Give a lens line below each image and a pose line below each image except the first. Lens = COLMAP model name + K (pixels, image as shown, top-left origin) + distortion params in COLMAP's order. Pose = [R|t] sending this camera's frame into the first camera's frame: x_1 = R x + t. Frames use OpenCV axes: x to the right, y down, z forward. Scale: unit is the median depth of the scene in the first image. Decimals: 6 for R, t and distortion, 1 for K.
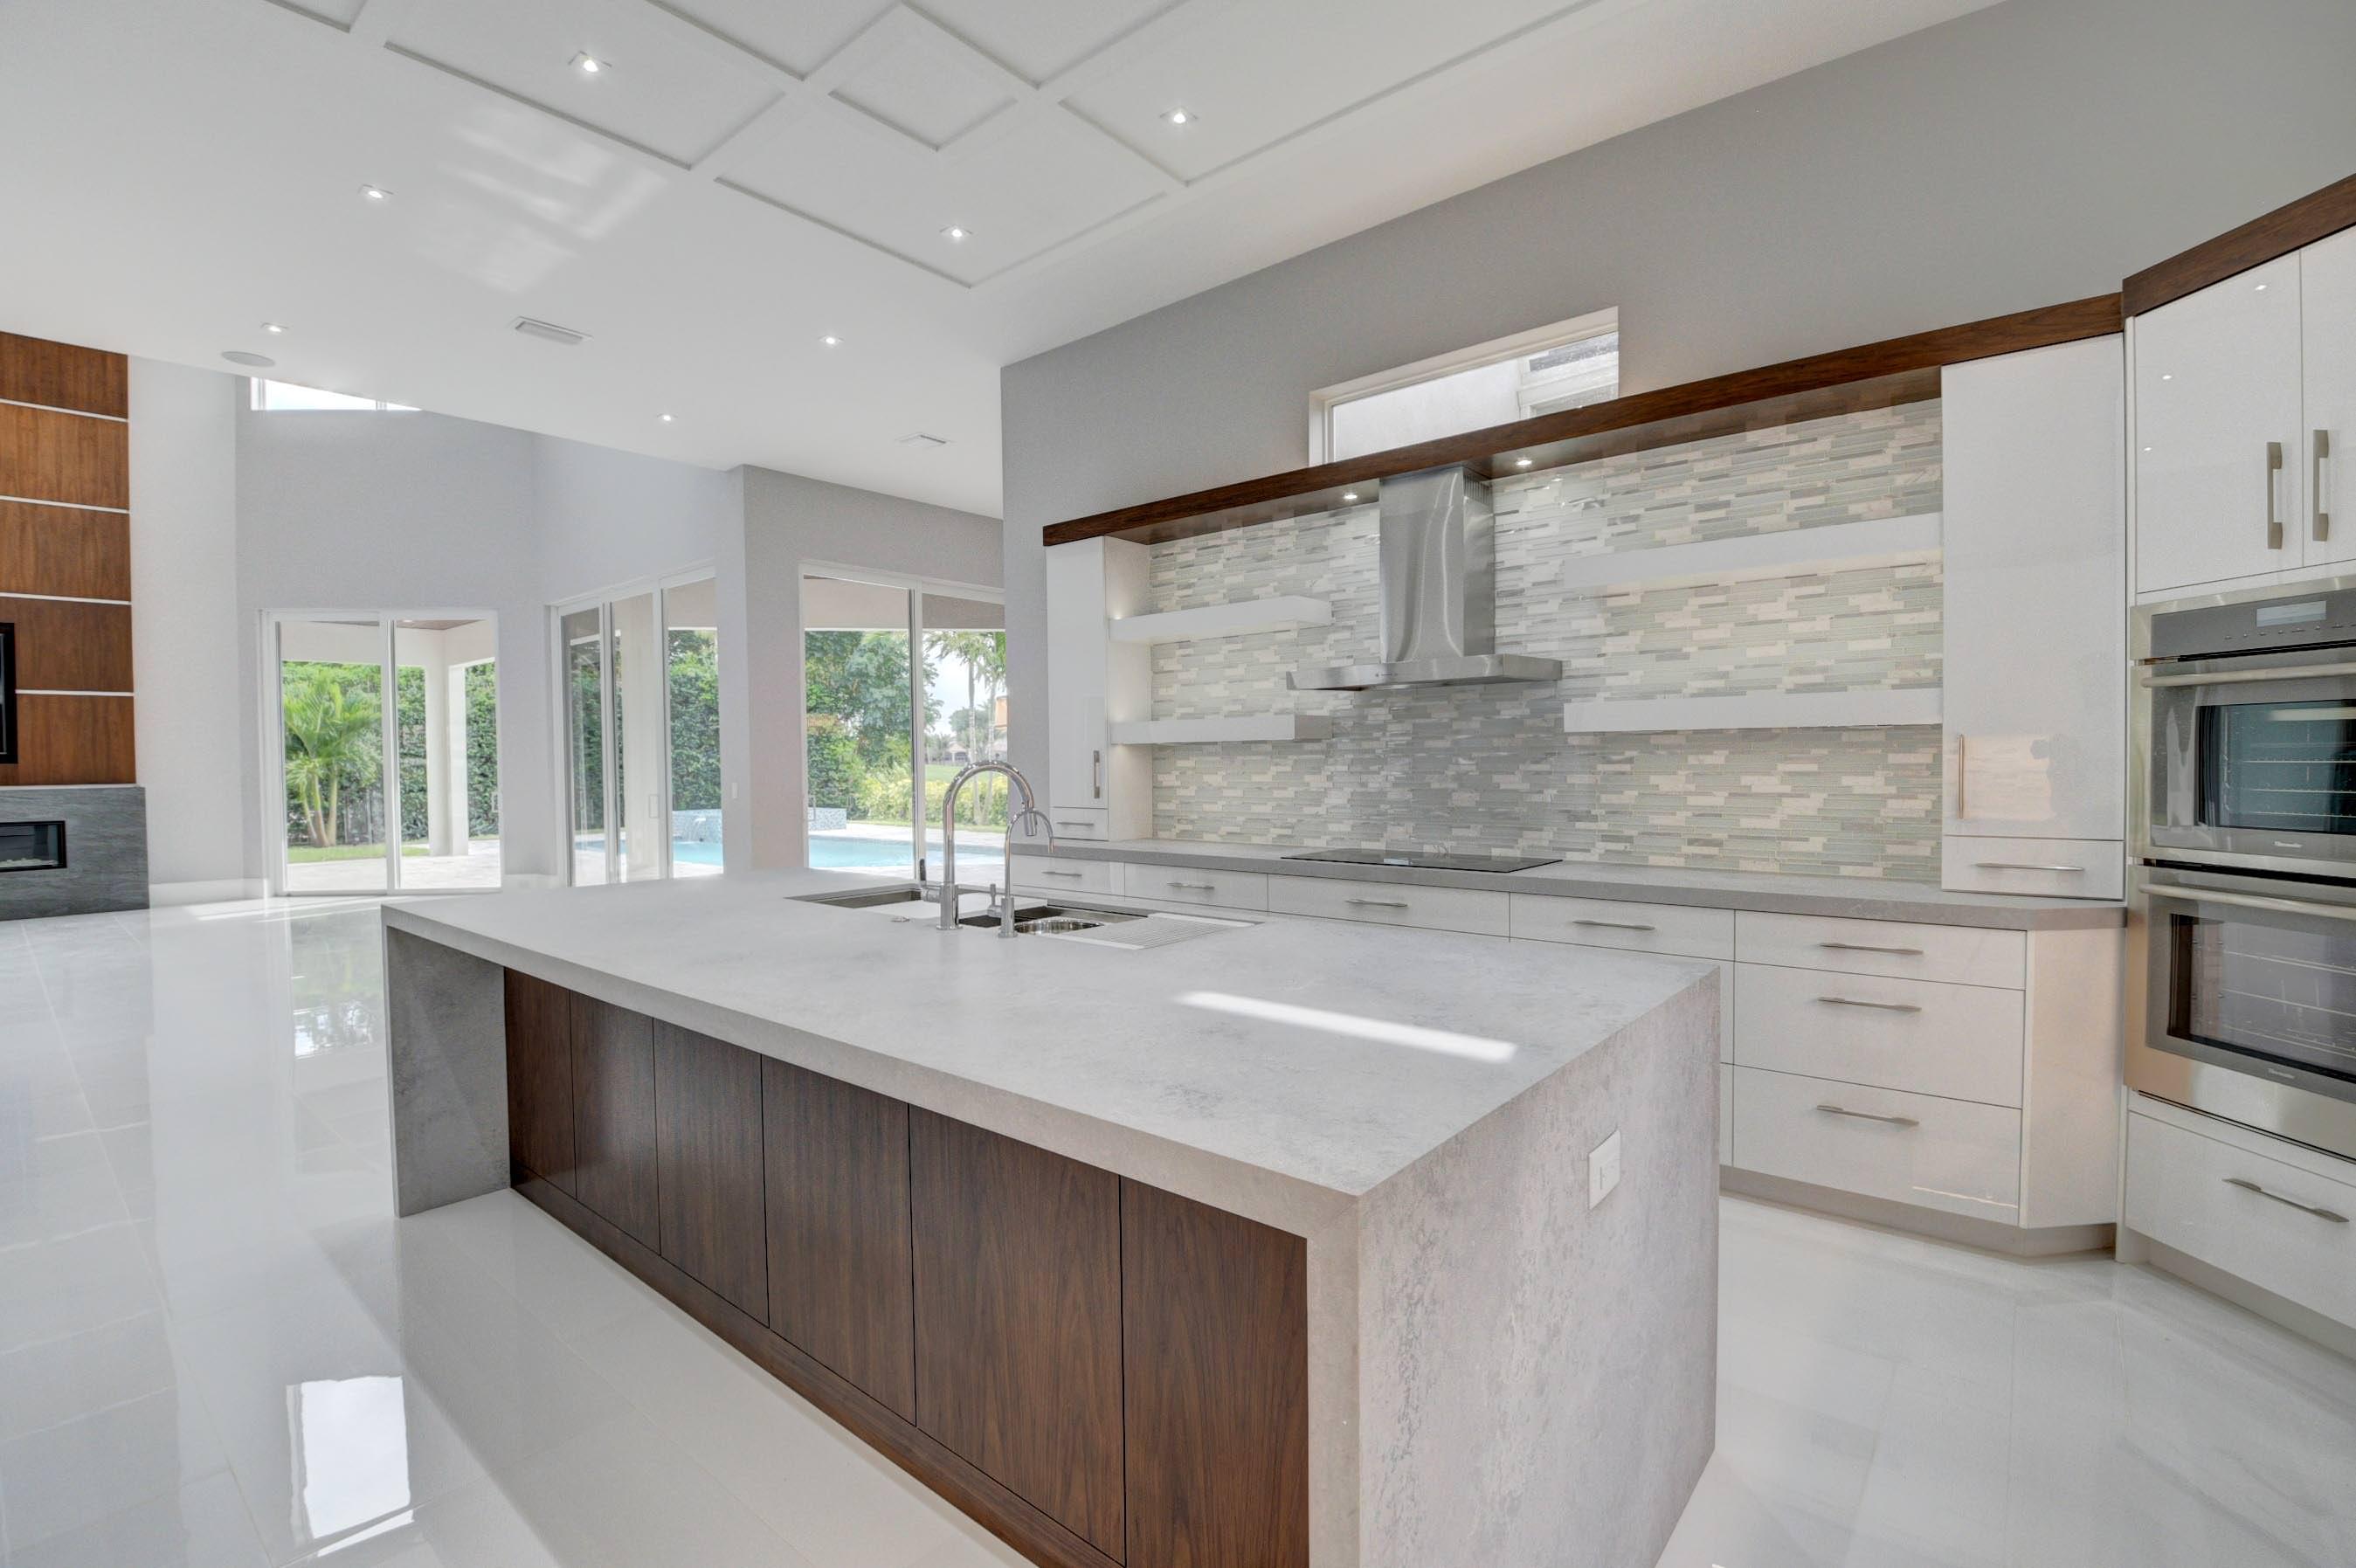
lens RADIAL K [[1049.9, 0, 1181.1], [0, 1049.9, 773.4], [0, 0, 1]] dist [-0.010245, -0.011712]
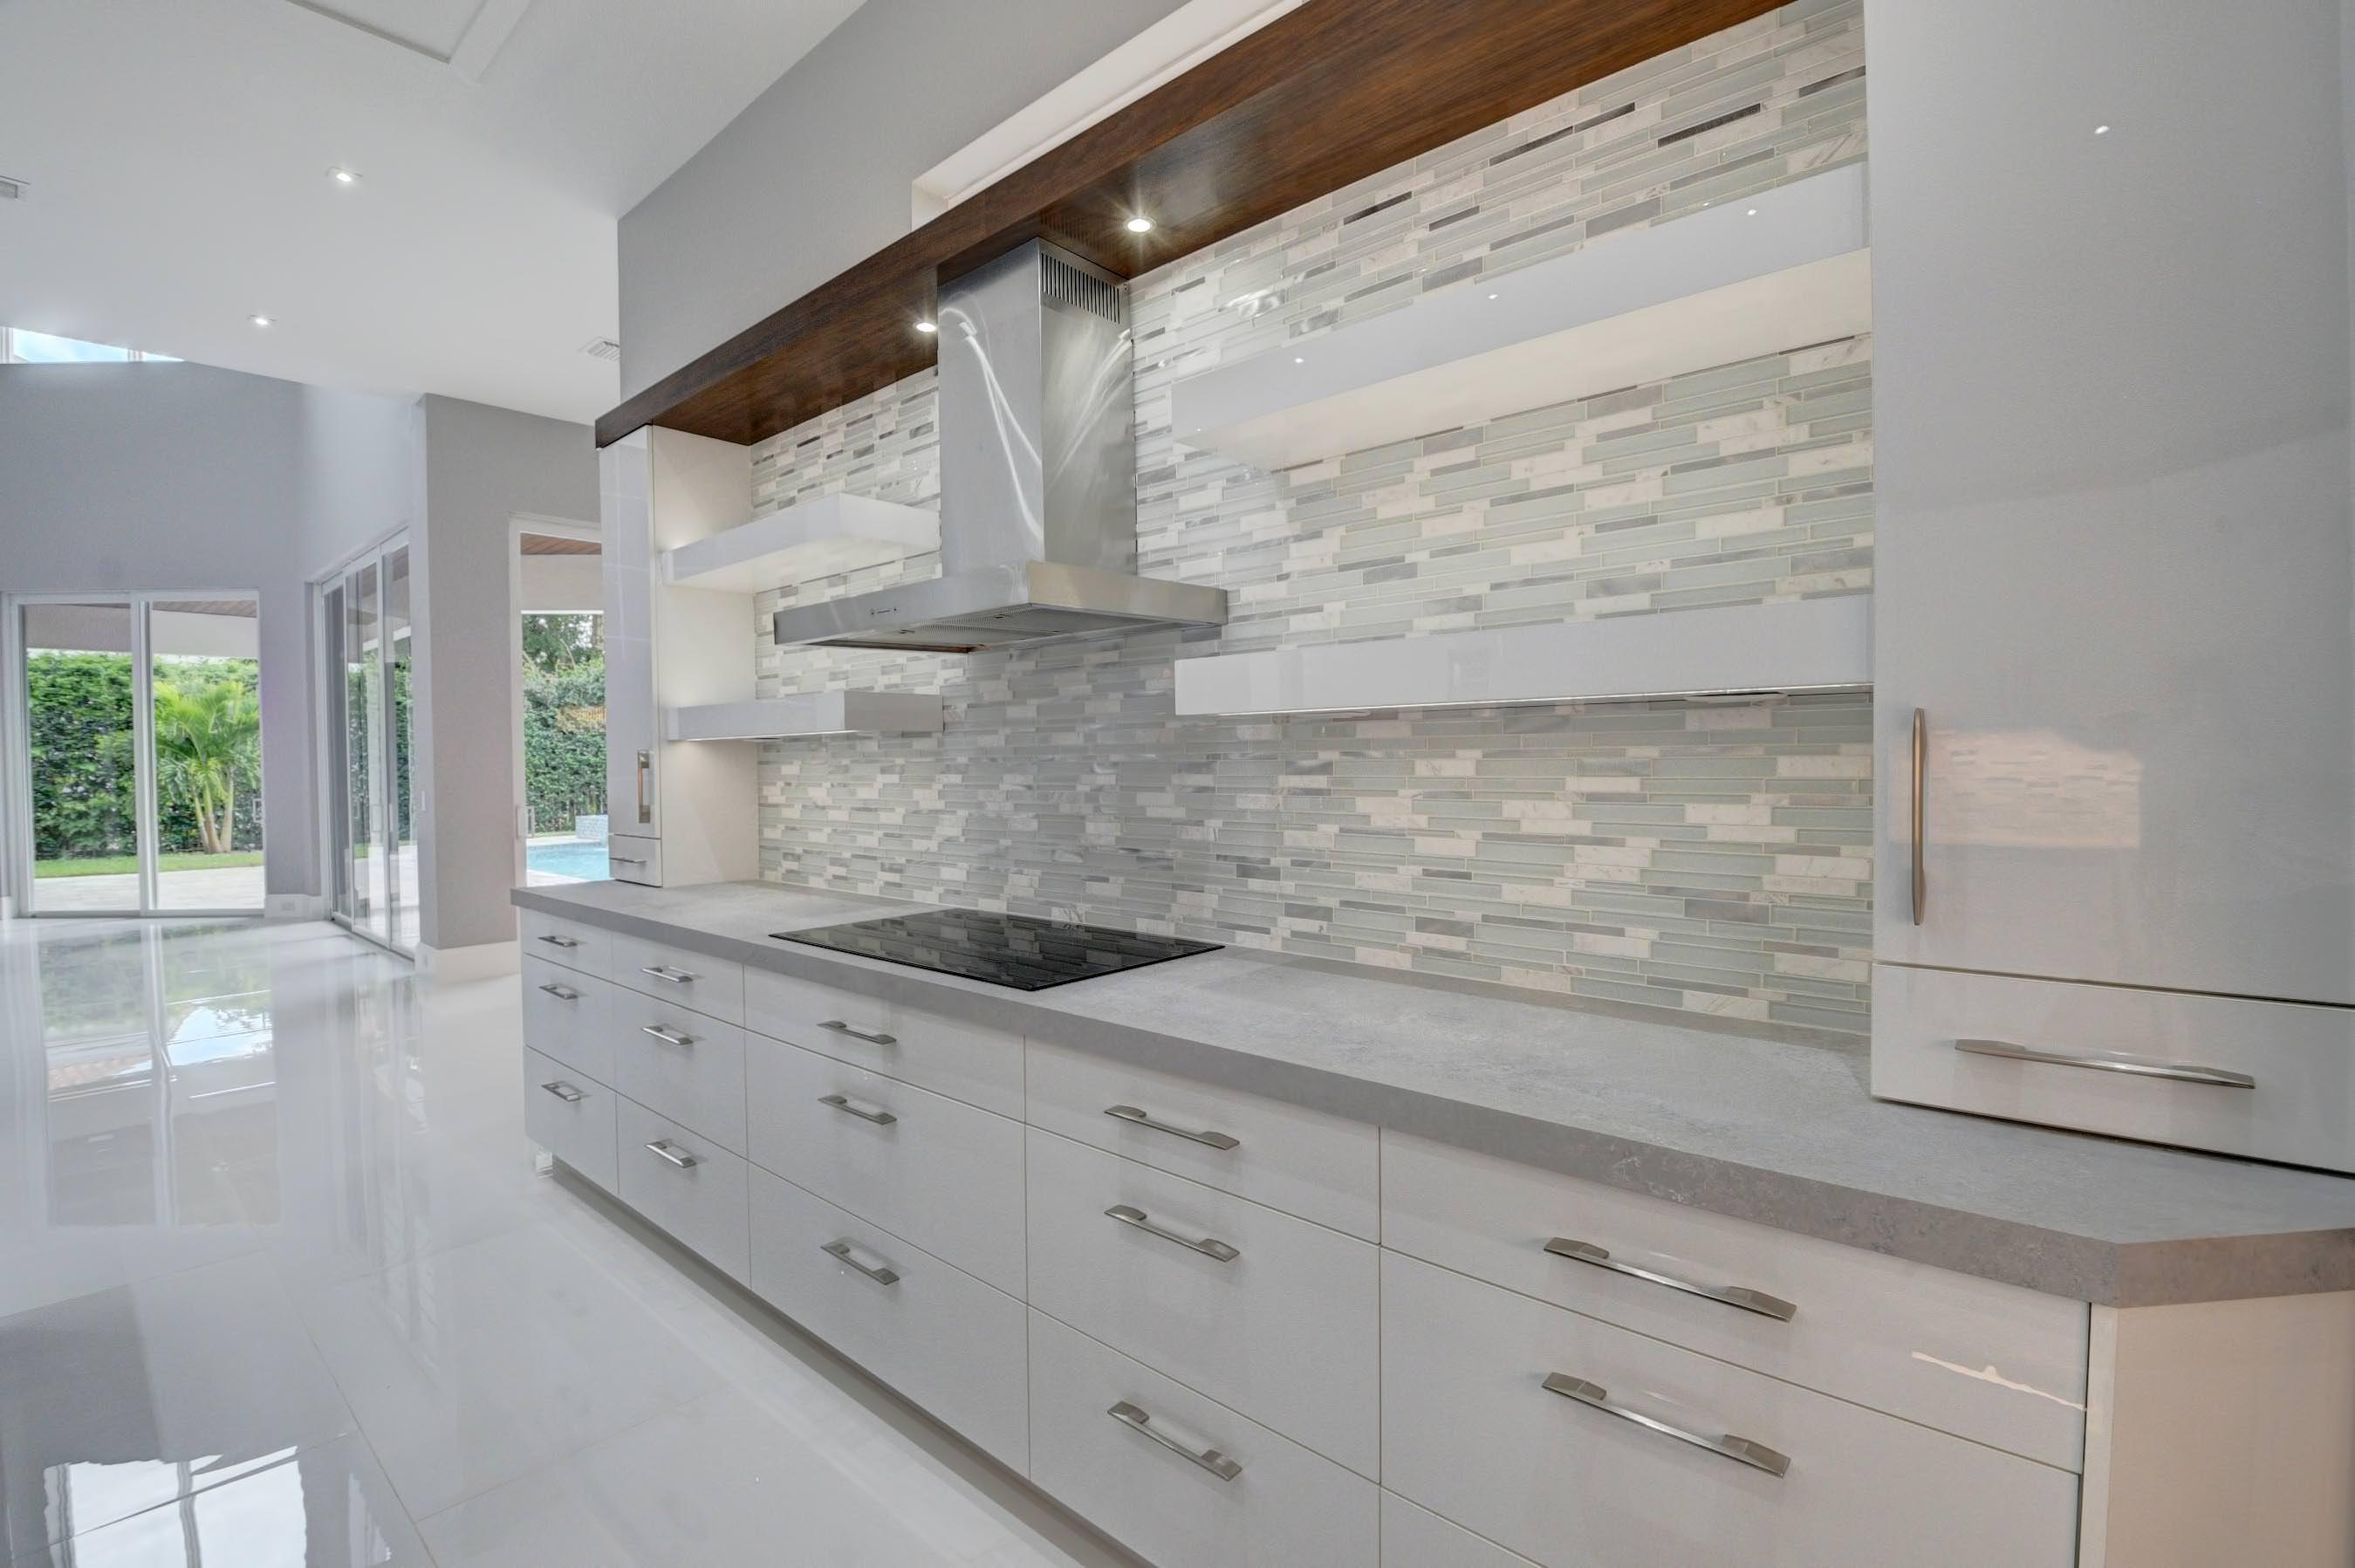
lens RADIAL K [[1049.5, 0, 1183.8], [0, 1049.5, 772.2], [0, 0, 1]] dist [-0.010245, -0.011712]
pose [[0.999734, -0.001355, -0.023024, 0.359941], [0.001377, 0.999999, 0.000930, -0.010843], [0.023023, -0.000961, 0.999734, 0.448100]]
